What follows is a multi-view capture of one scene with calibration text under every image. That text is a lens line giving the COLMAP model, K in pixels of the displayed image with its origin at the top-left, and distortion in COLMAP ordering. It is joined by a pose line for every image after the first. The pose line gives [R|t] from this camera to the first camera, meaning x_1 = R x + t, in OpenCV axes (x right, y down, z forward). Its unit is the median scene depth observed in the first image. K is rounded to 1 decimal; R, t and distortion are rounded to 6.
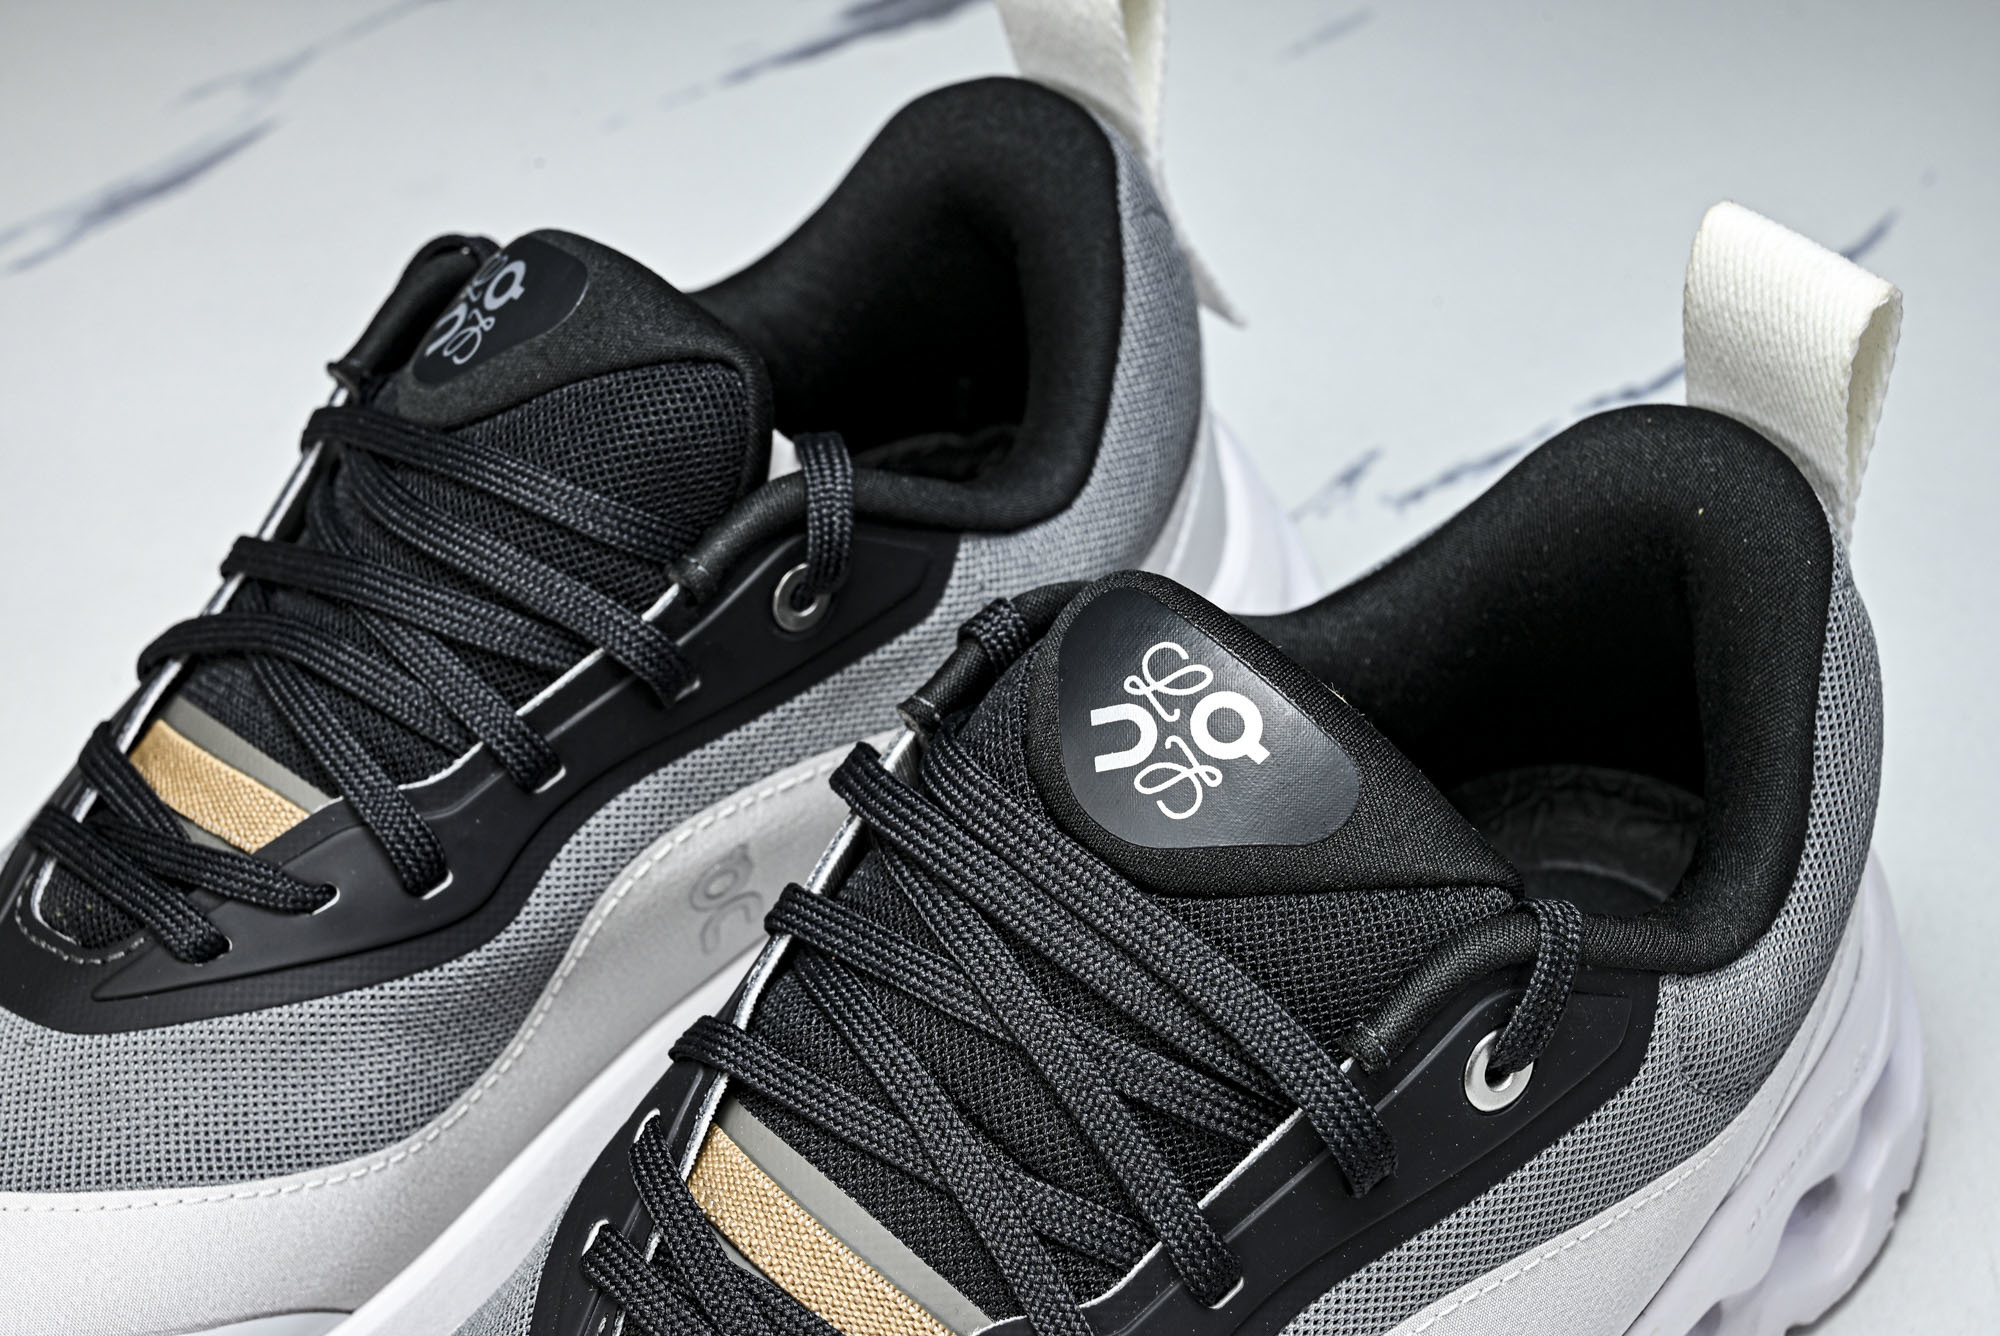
lens RADIAL K [[3614.5, 0, 1000.0], [0, 3614.5, 668.0], [0, 0, 1]] dist [0.014838, -0.219317]
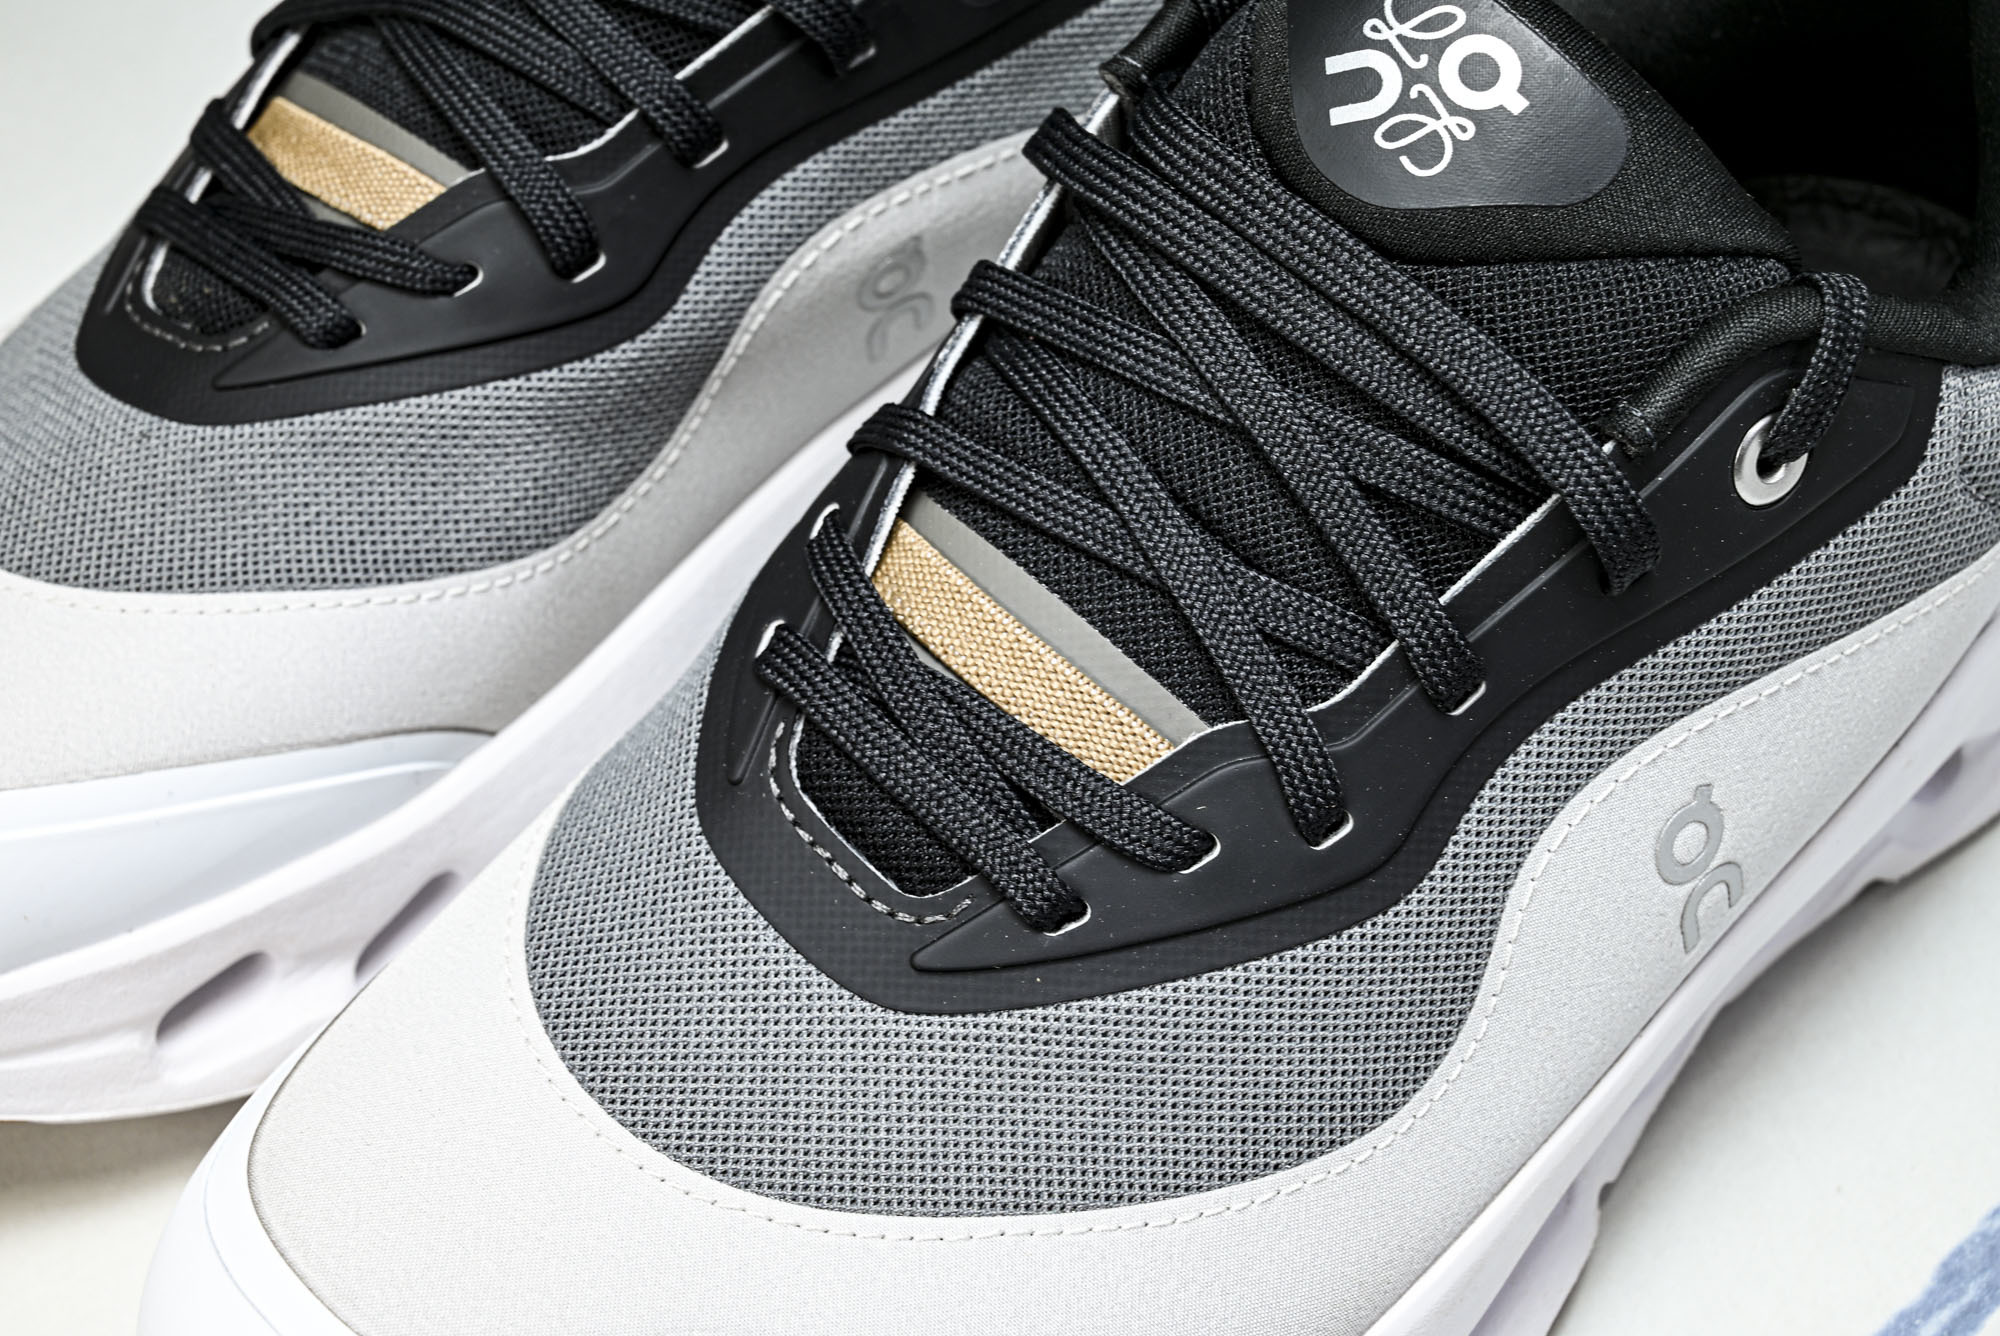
lens RADIAL K [[3614.5, 0, 1000.0], [0, 3614.5, 668.0], [0, 0, 1]] dist [0.014838, -0.219317]
pose [[0.999884, 0.011524, -0.009932, -0.045325], [-0.010358, 0.993832, 0.110410, 0.064307], [0.011143, -0.110295, 0.993836, 0.089777]]
